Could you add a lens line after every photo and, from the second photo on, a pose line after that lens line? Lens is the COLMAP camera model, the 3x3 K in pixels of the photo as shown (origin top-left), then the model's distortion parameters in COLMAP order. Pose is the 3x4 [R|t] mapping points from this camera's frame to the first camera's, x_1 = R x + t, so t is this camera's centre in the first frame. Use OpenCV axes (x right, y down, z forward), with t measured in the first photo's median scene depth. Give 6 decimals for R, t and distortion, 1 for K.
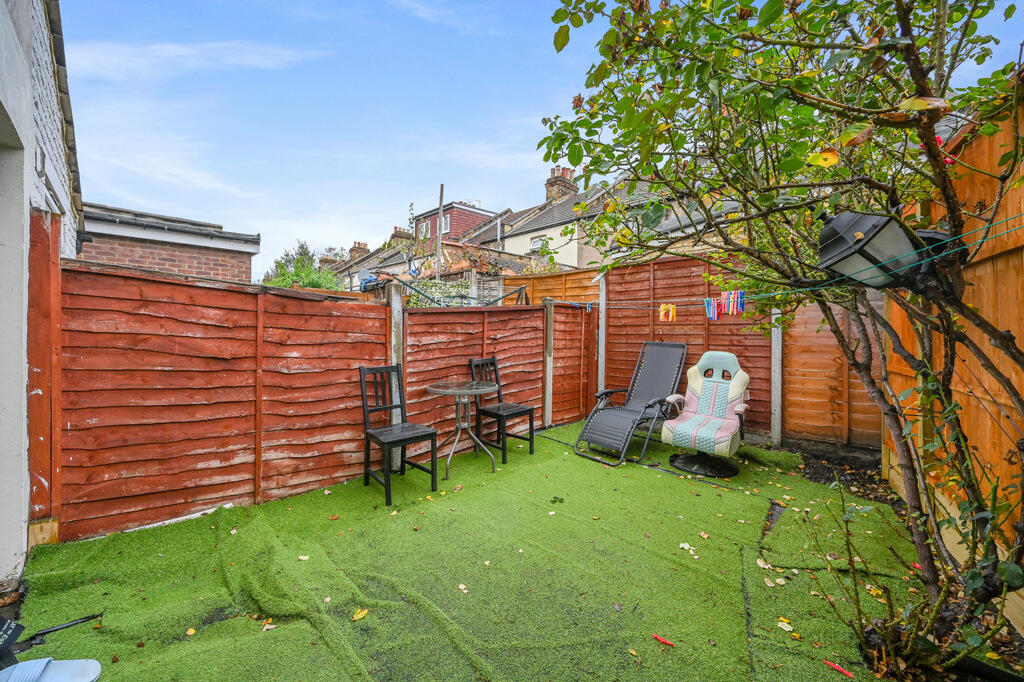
lens RADIAL K [[397.0, 0, 512.0], [0, 397.0, 341.0], [0, 0, 1]] dist [0.000425, 0.000087]
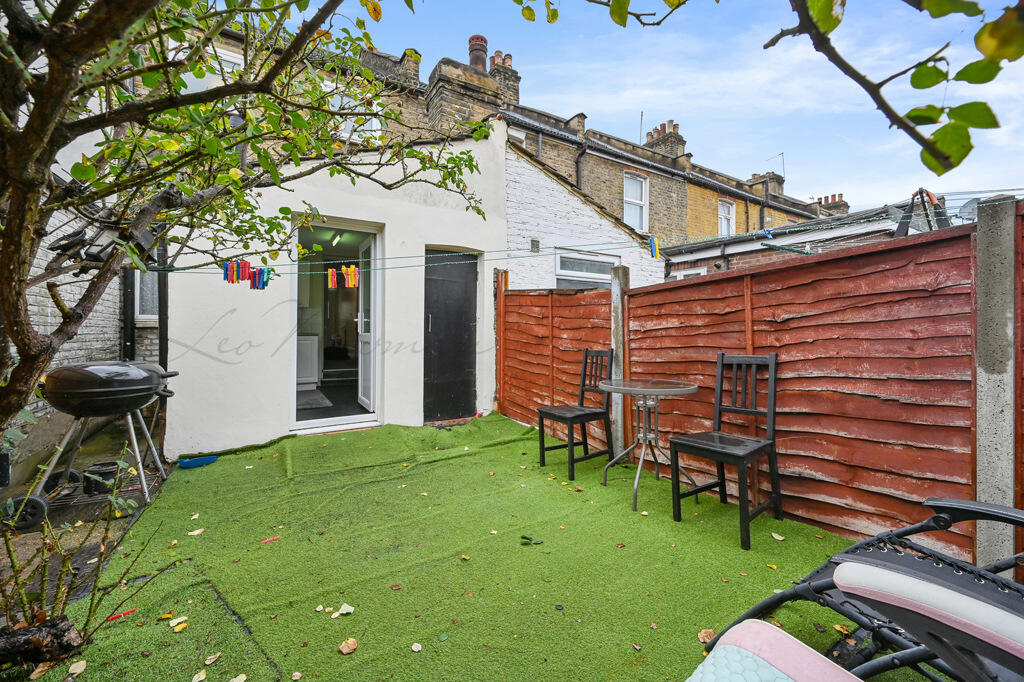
lens RADIAL K [[411.5, 0, 511.1], [0, 411.5, 326.6], [0, 0, 1]] dist [0.000017, 0.000007]
pose [[-0.209027, -0.006263, -0.977890, 0.685193], [-0.008333, 0.999955, -0.004623, 0.007760], [0.977874, 0.007183, -0.209069, 0.892598]]
